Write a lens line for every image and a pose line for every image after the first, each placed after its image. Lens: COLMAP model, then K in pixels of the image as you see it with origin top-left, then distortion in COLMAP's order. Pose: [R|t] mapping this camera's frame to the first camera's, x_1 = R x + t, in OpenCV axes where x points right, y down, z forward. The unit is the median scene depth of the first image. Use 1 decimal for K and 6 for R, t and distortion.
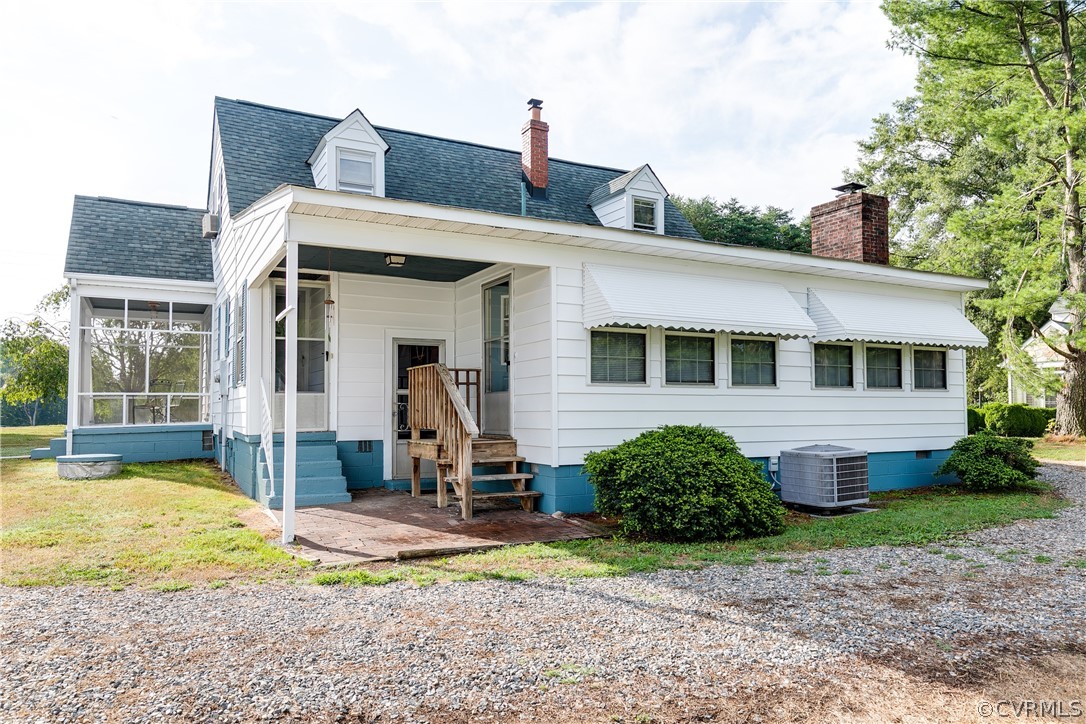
lens RADIAL K [[714.1, 0, 540.7], [0, 714.1, 362.1], [0, 0, 1]] dist [-0.024617, -0.000891]
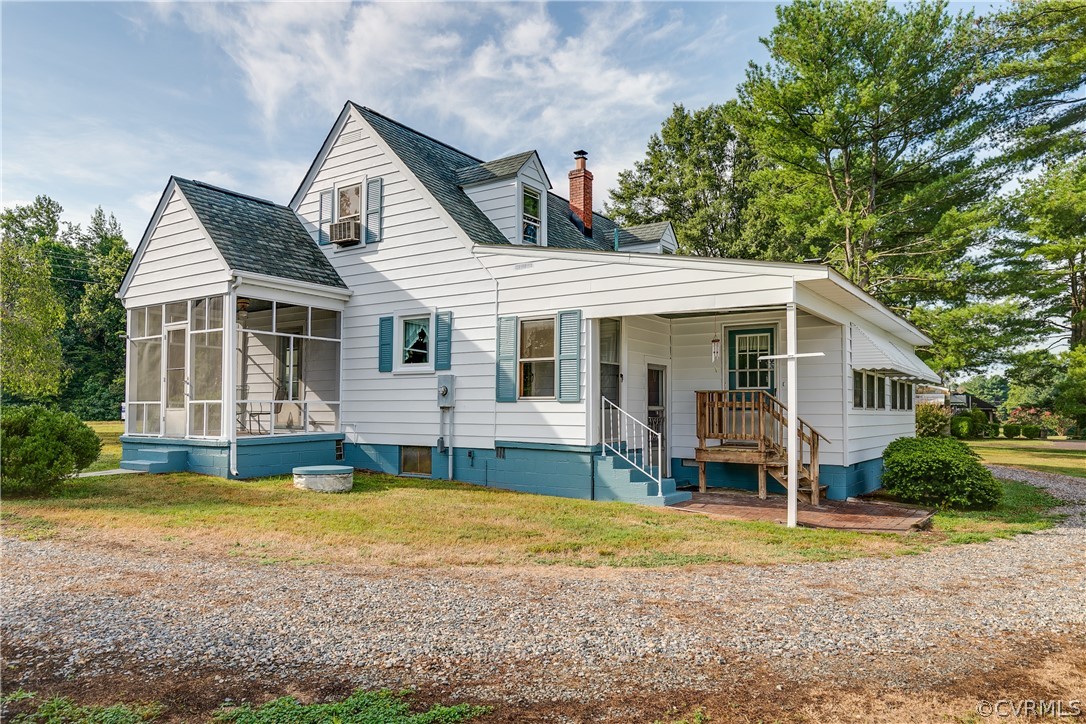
lens RADIAL K [[741.4, 0, 544.3], [0, 741.4, 367.2], [0, 0, 1]] dist [0.015053, 0.008673]
pose [[0.883591, 0.038399, 0.466683, -0.105451], [-0.040874, 0.999153, -0.004823, -0.001600], [-0.466472, -0.014814, 0.884412, -0.006799]]
